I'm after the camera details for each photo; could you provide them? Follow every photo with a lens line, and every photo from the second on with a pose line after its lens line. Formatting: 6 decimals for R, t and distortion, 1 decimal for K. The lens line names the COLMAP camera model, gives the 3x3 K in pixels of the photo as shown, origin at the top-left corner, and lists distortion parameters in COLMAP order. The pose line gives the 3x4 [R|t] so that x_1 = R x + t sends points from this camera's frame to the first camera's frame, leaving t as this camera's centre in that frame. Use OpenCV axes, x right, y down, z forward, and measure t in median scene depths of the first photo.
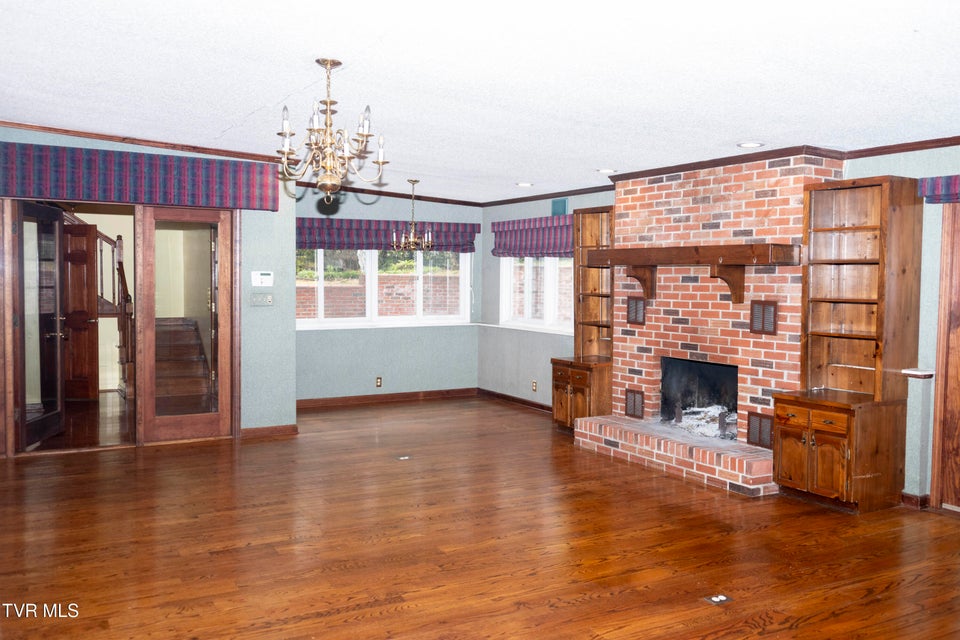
lens RADIAL K [[814.5, 0, 479.6], [0, 814.5, 317.1], [0, 0, 1]] dist [0.003078, -0.007071]
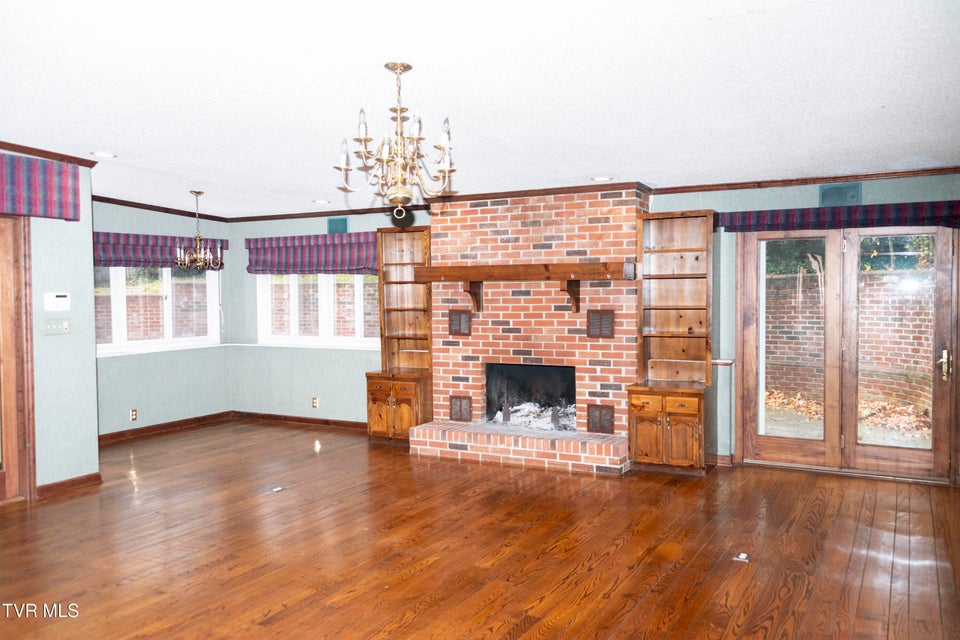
lens RADIAL K [[760.9, 0, 478.2], [0, 760.9, 321.2], [0, 0, 1]] dist [0.017923, -0.007441]
pose [[0.855270, -0.036002, 0.516930, -0.341388], [0.041916, 0.999121, 0.000235, -0.010275], [-0.516484, 0.021467, 0.856028, 0.126503]]
